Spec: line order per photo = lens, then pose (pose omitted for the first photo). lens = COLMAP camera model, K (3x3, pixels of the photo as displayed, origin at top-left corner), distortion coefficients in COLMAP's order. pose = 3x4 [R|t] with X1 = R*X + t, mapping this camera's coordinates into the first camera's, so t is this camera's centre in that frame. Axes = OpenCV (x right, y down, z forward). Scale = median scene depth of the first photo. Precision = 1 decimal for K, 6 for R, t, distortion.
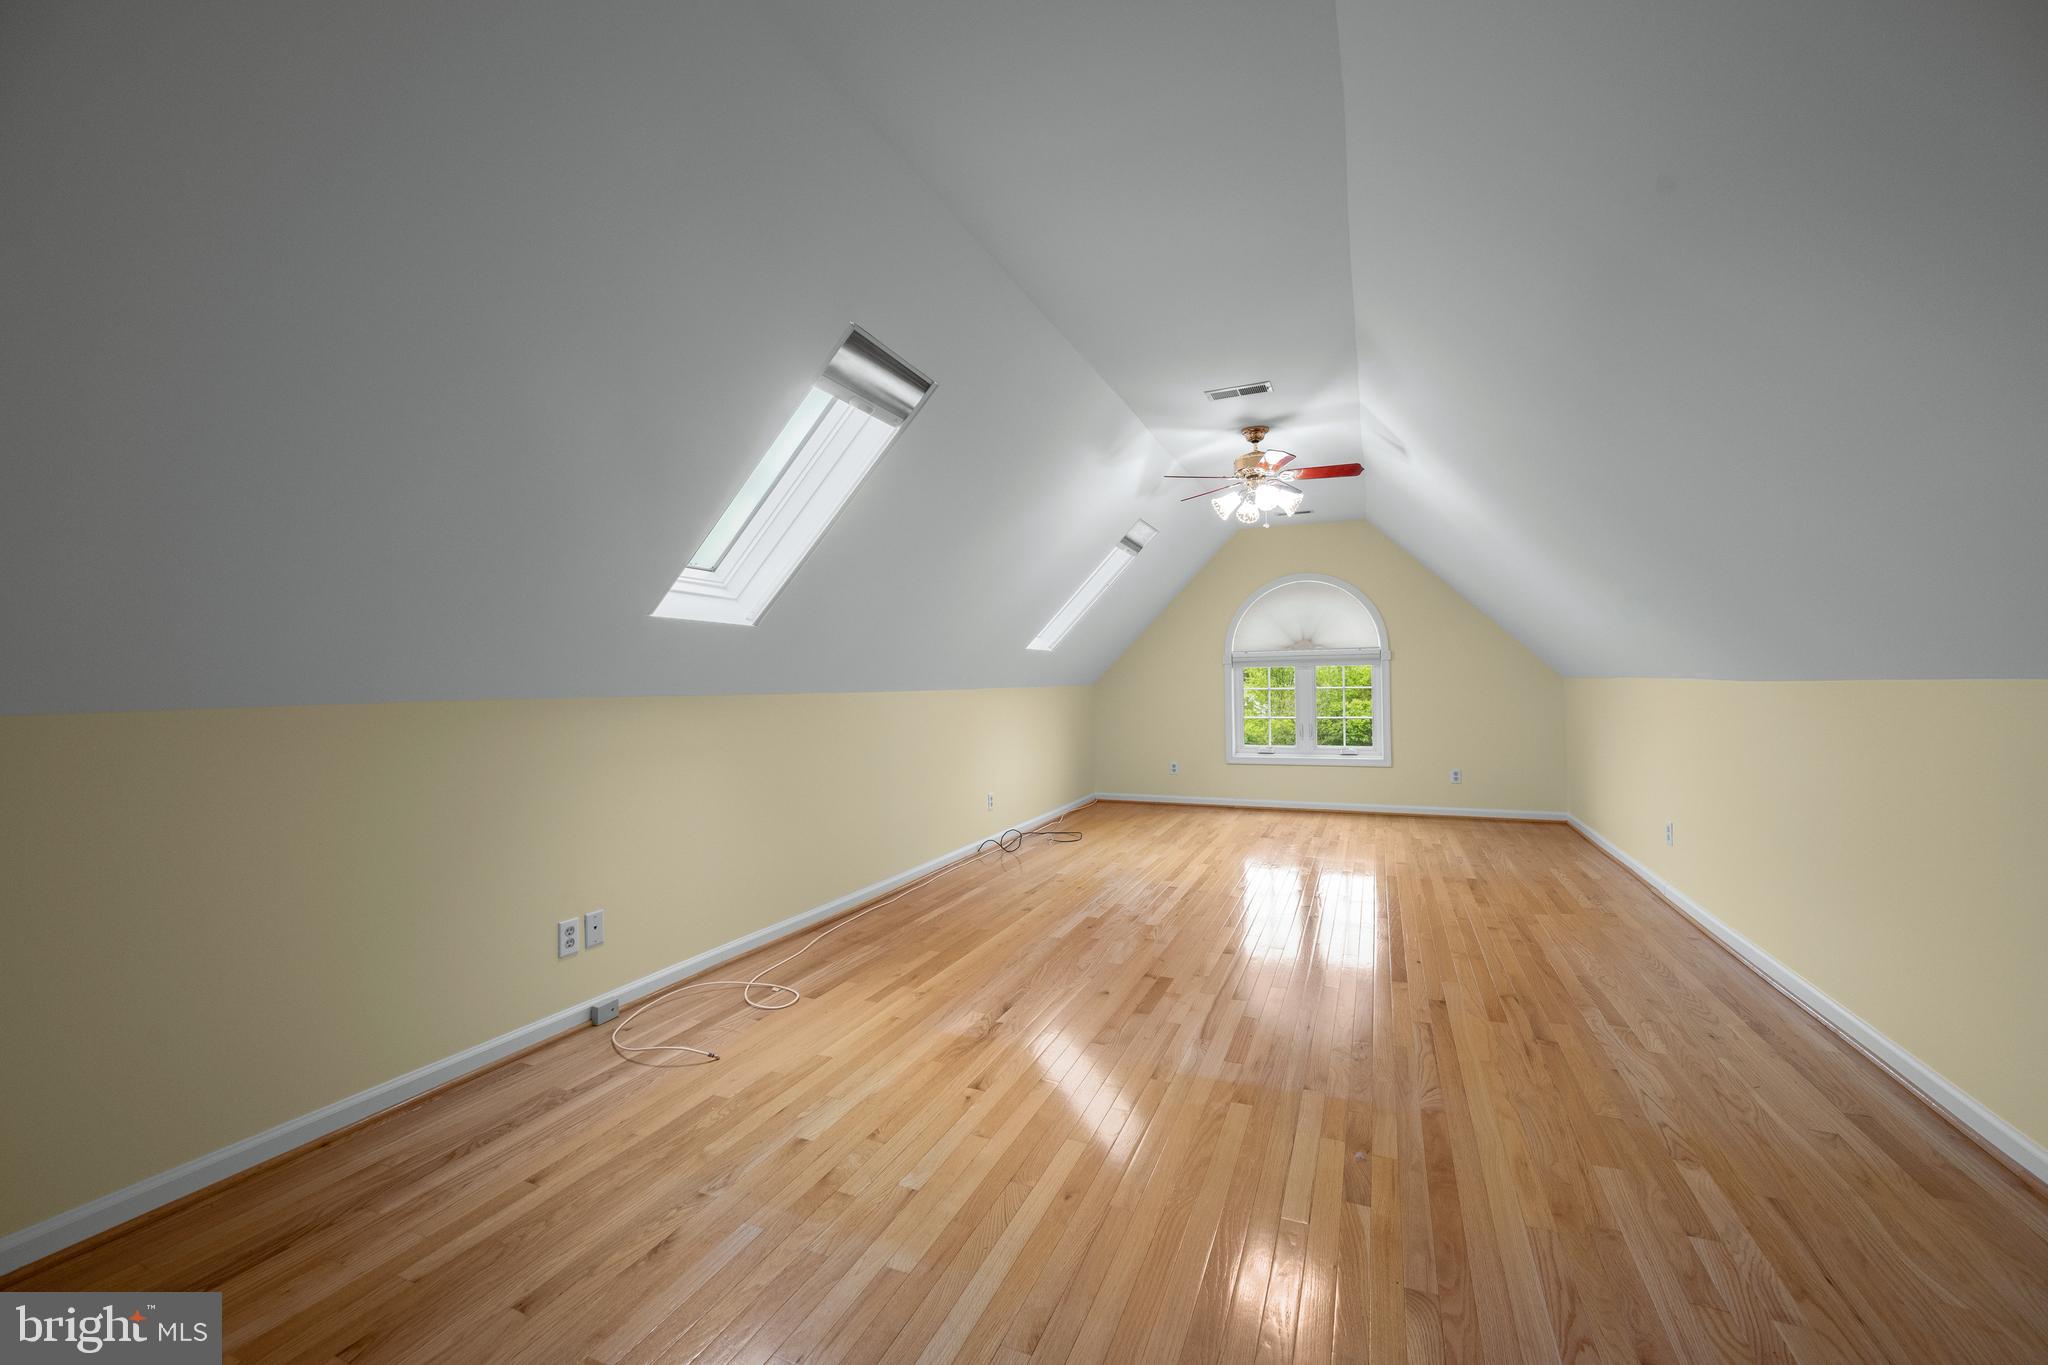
lens RADIAL K [[823.9, 0, 1012.8], [0, 823.9, 691.5], [0, 0, 1]] dist [-0.000004, 0.000198]
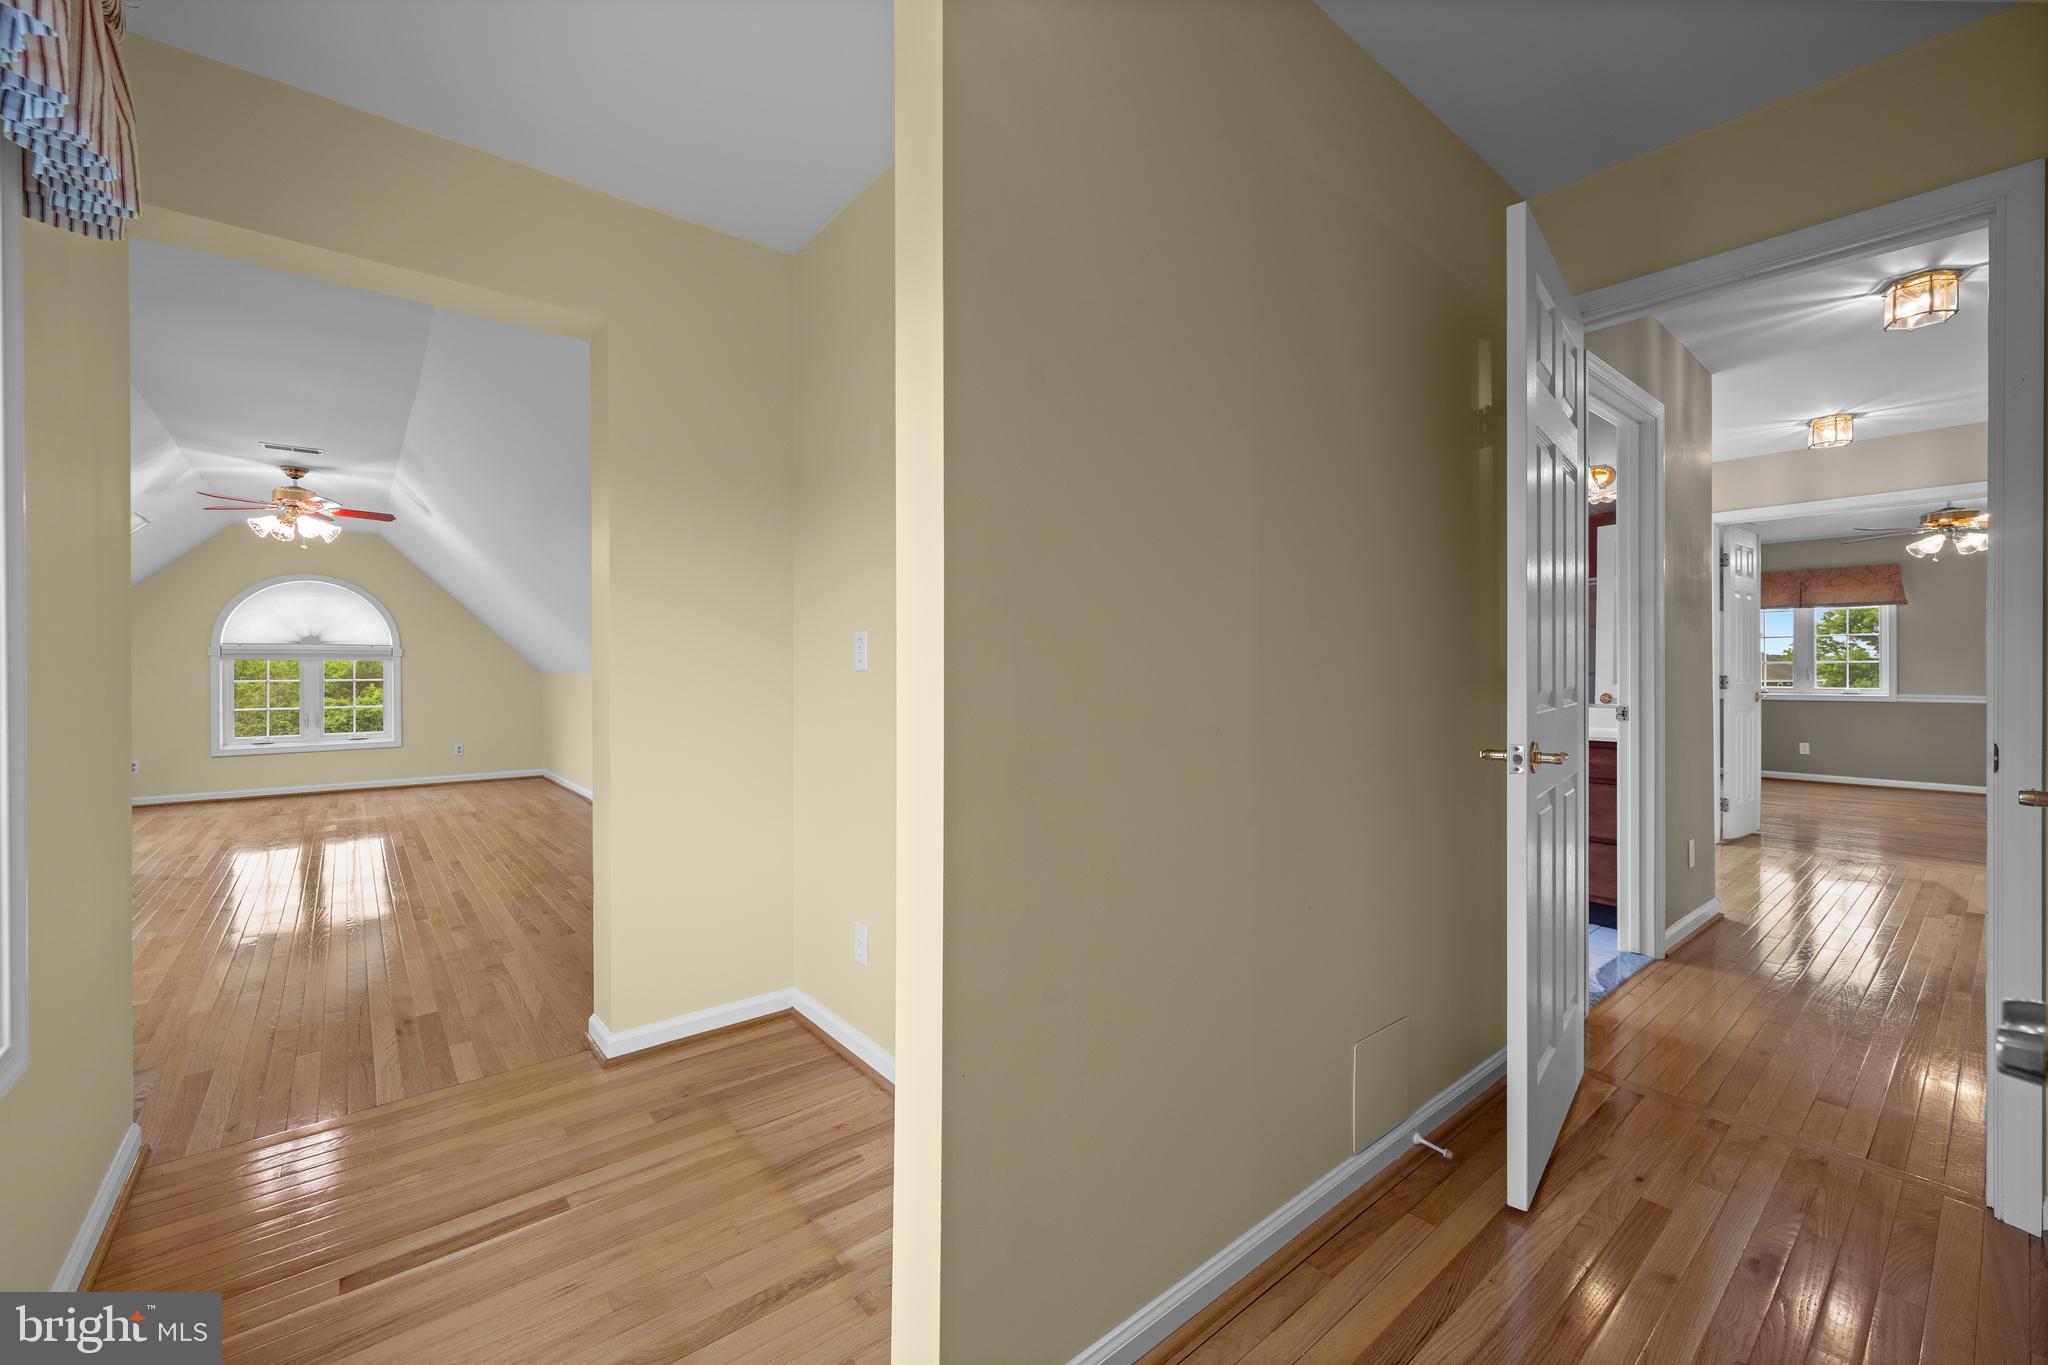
lens RADIAL K [[823.9, 0, 1012.8], [0, 823.9, 691.5], [0, 0, 1]] dist [-0.000004, 0.000198]
pose [[0.458746, 0.004795, 0.888554, -0.271158], [-0.003787, 0.999987, -0.003442, 0.015888], [-0.888559, -0.001786, 0.458758, -0.462815]]
